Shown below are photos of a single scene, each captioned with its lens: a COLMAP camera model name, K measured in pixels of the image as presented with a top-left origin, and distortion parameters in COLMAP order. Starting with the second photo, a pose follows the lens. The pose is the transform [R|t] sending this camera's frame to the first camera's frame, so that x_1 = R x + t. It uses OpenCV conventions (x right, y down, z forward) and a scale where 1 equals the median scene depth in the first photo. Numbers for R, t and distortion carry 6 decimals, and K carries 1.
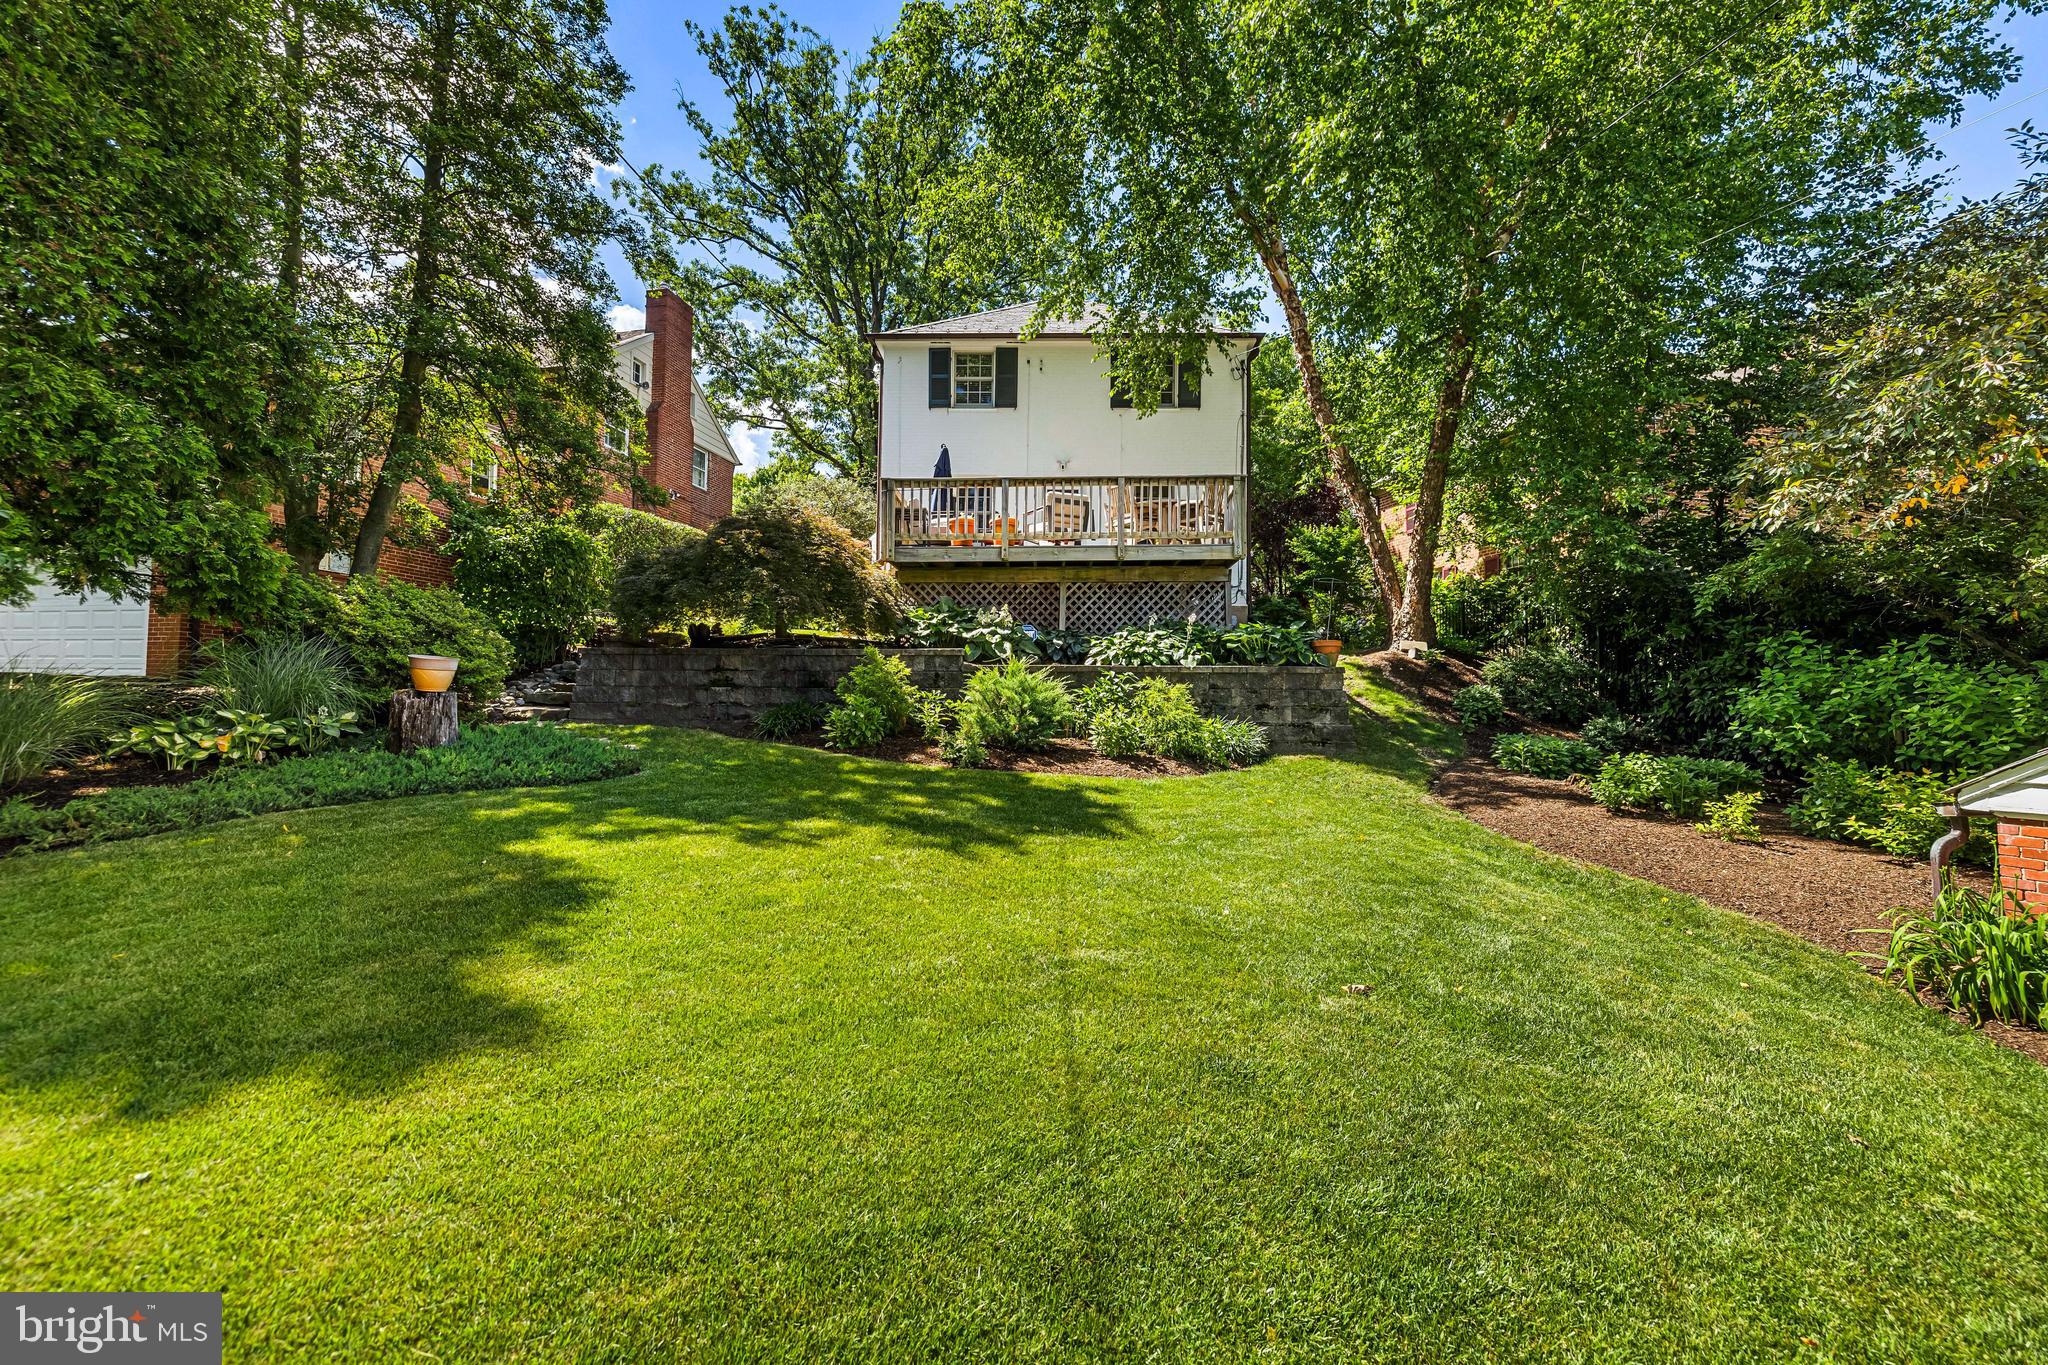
lens RADIAL K [[857.0, 0, 1021.9], [0, 857.0, 679.3], [0, 0, 1]] dist [0.002617, -0.001069]
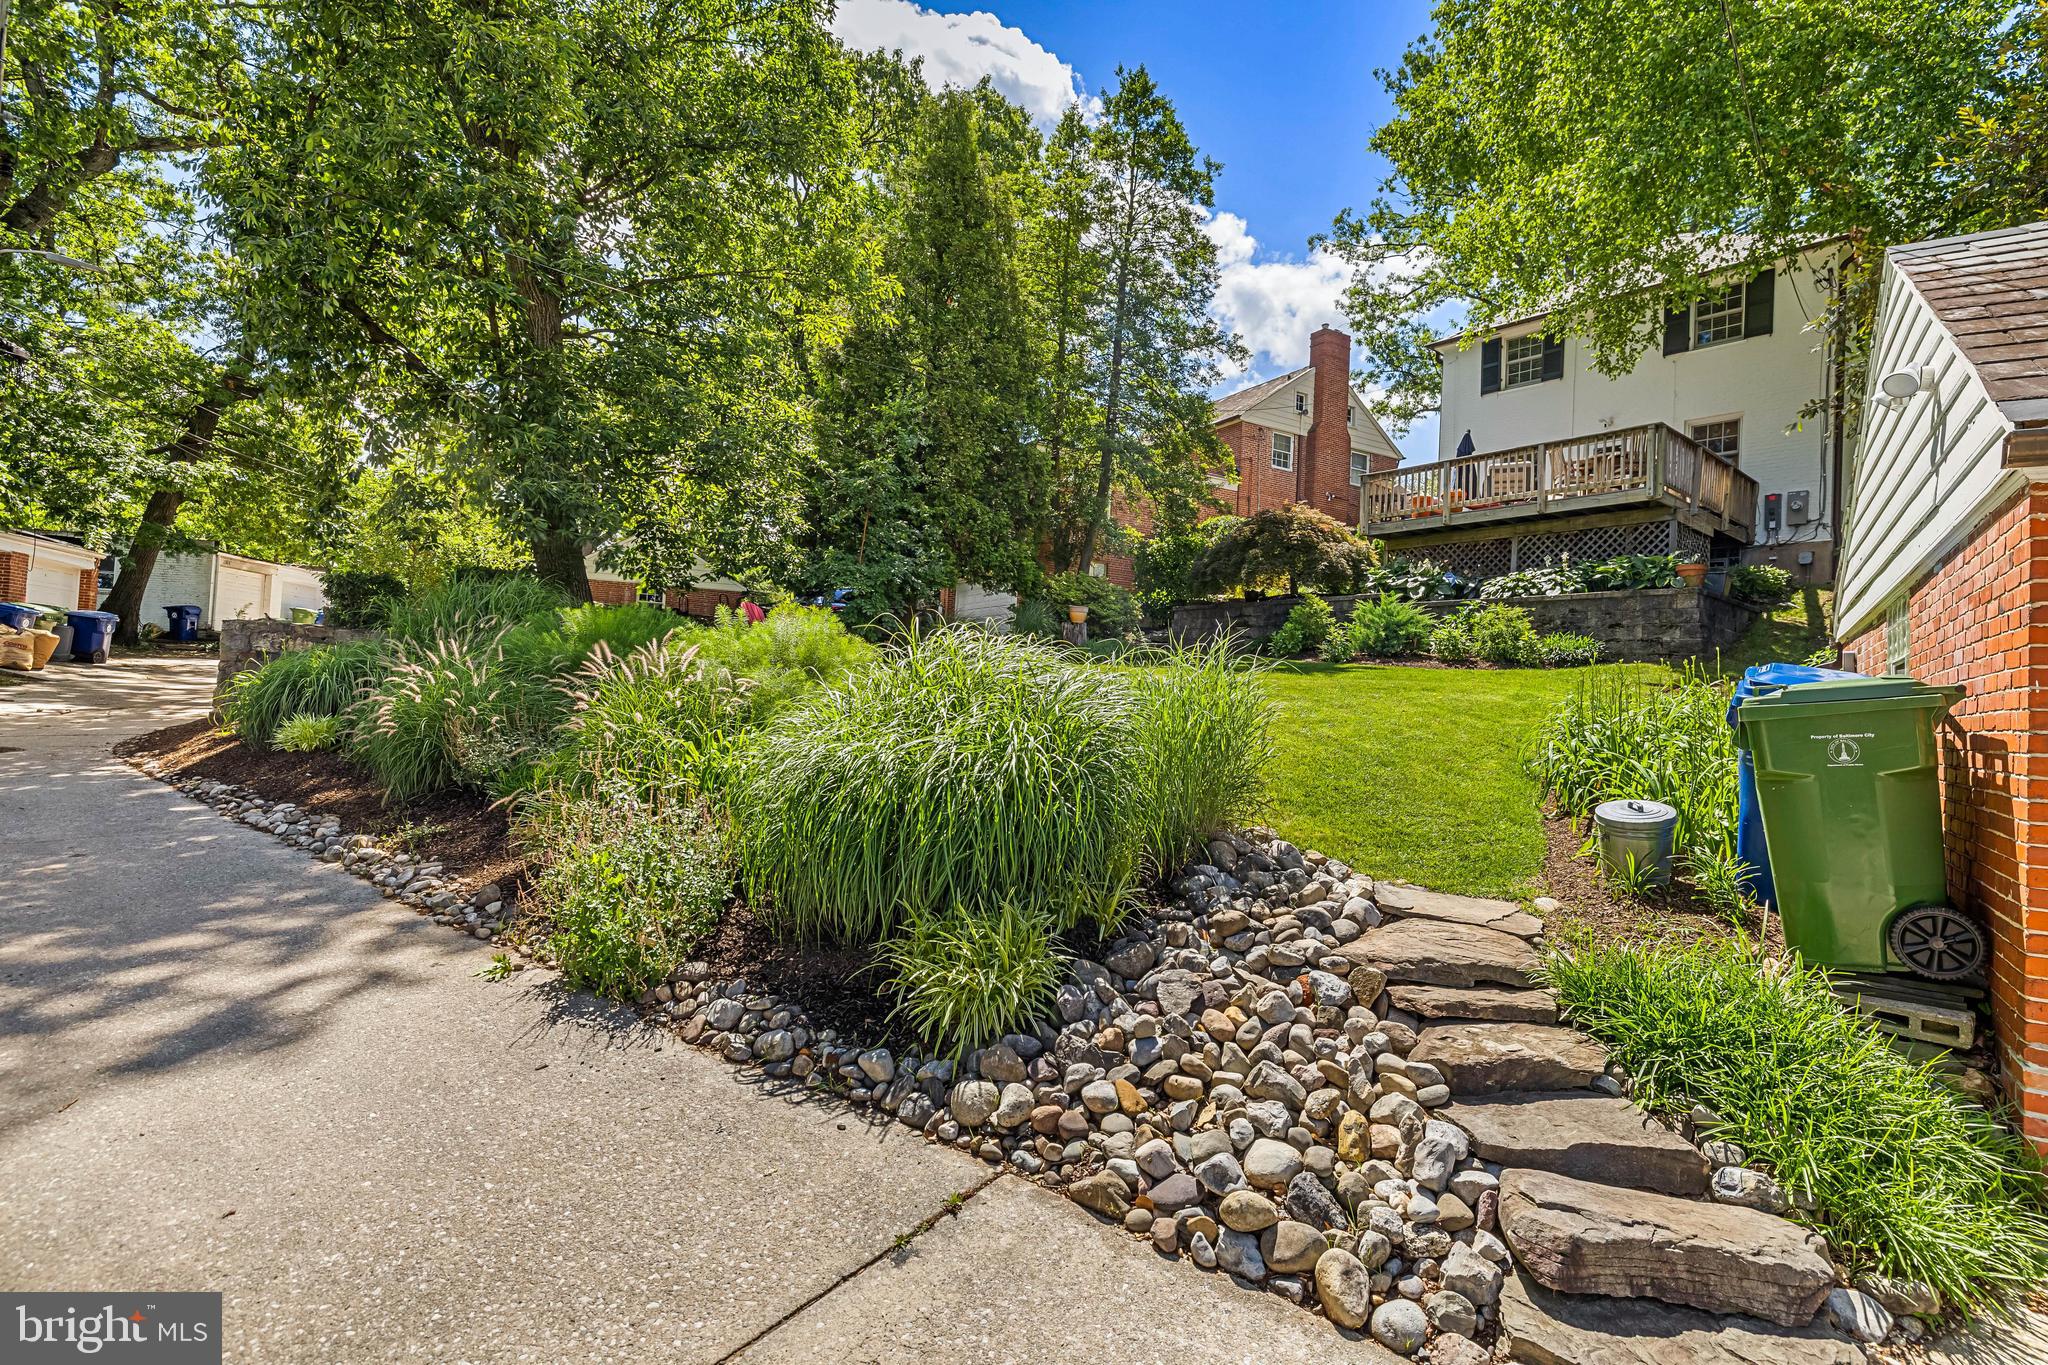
lens RADIAL K [[953.8, 0, 1028.2], [0, 953.8, 678.8], [0, 0, 1]] dist [-0.012826, 0.003141]
pose [[0.664966, 0.004887, -0.746857, 0.616323], [-0.010657, 0.999939, -0.002945, 0.101202], [0.746797, 0.009918, 0.664978, -0.406785]]
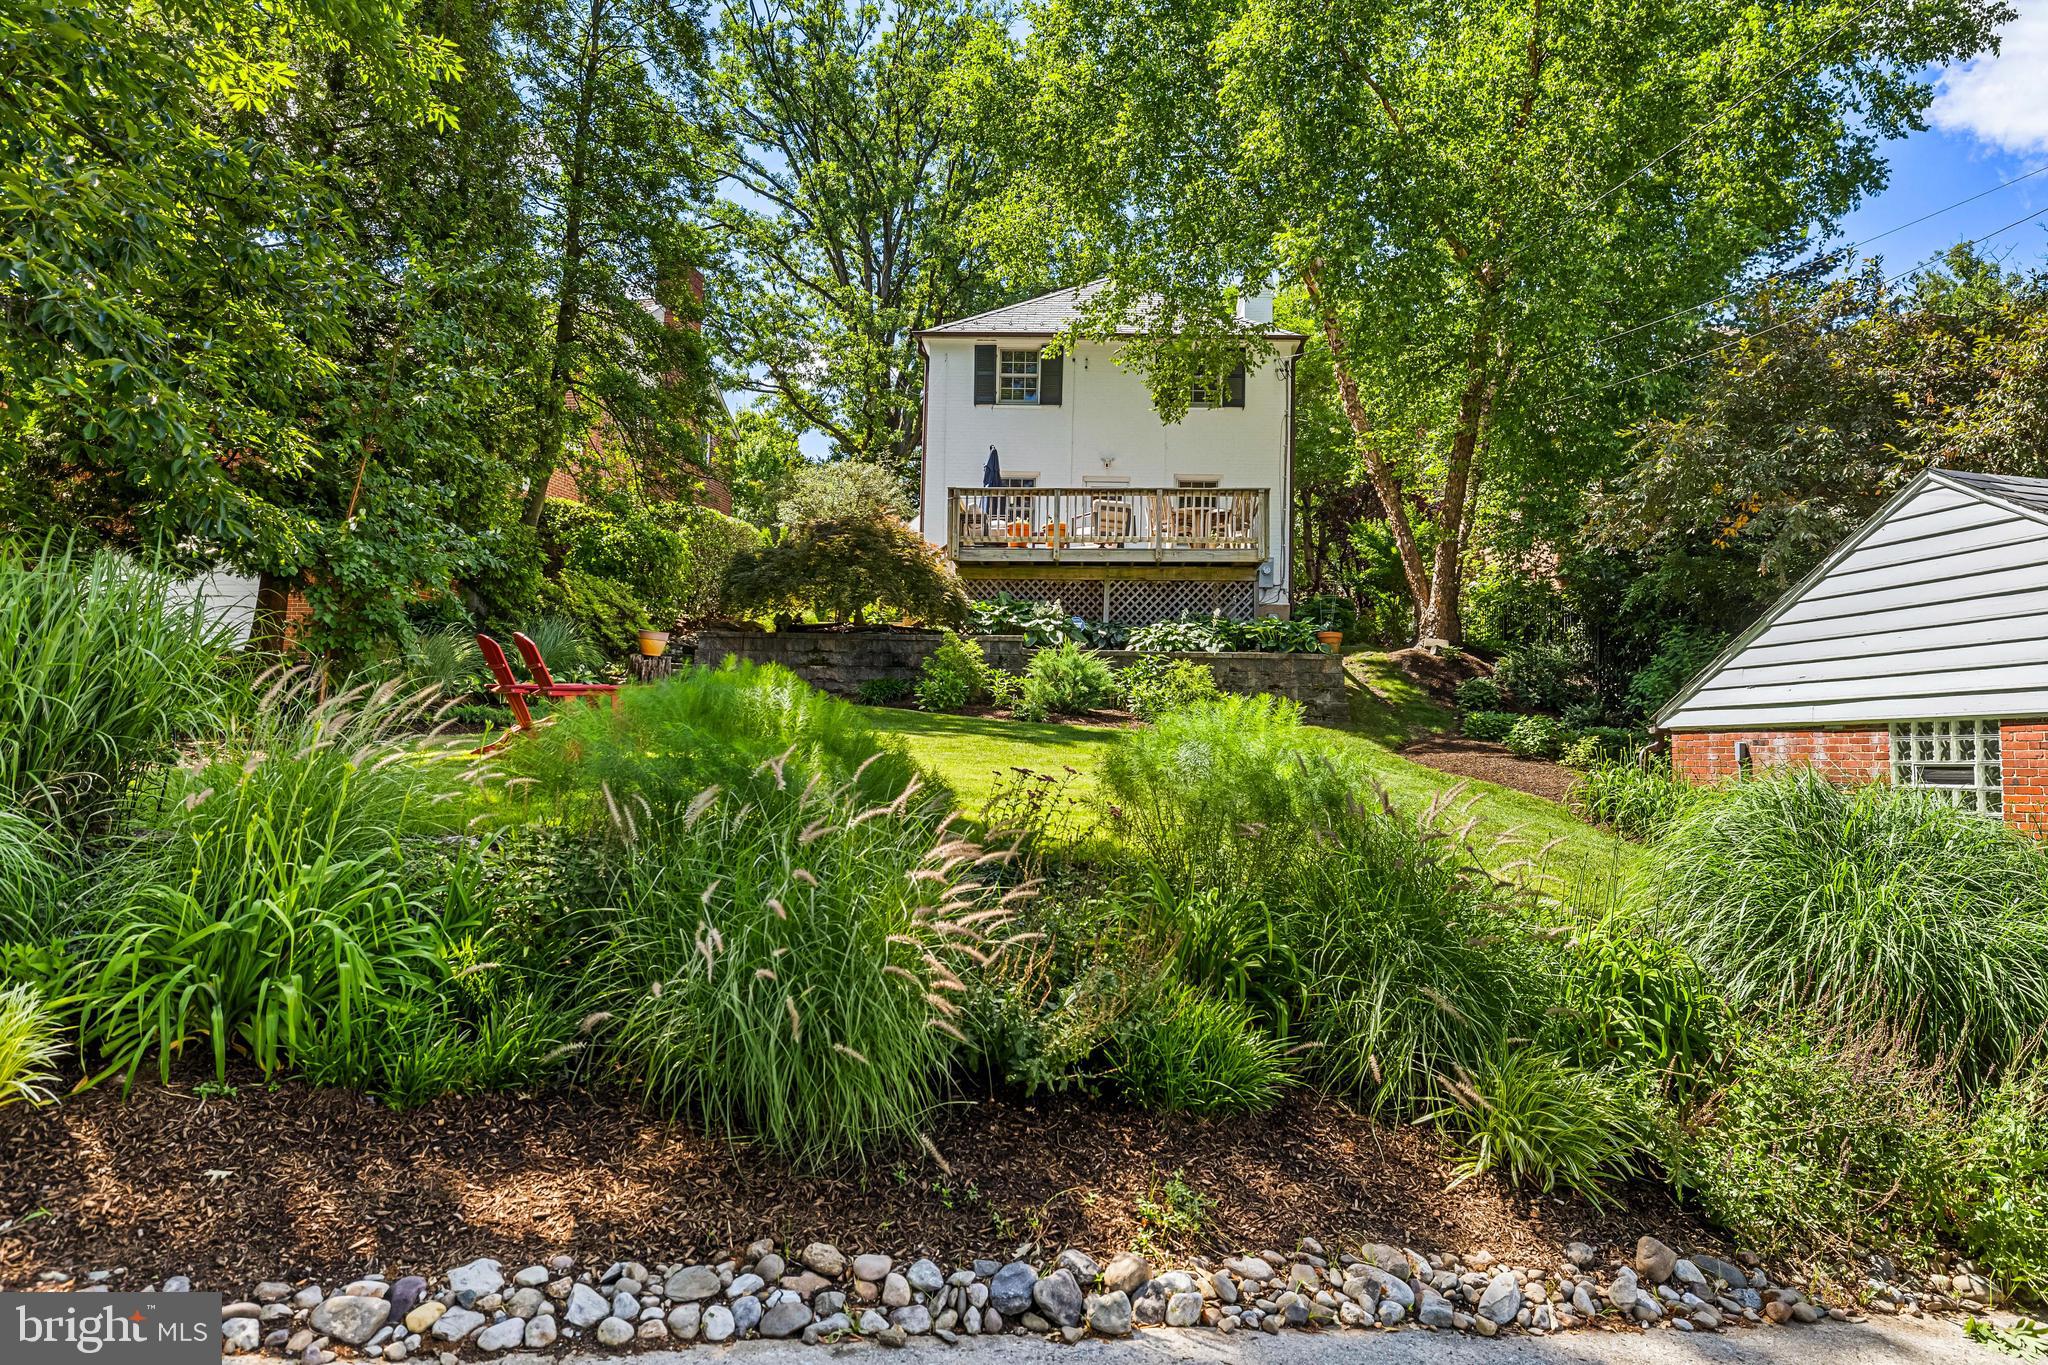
lens RADIAL K [[1236.5, 0, 1031.4], [0, 1236.5, 685.7], [0, 0, 1]] dist [0.007768, 0.002291]
pose [[0.999907, 0.011860, -0.006695, -0.039072], [-0.012008, 0.999677, -0.022399, 0.062799], [0.006427, 0.022478, 0.999727, -0.621683]]
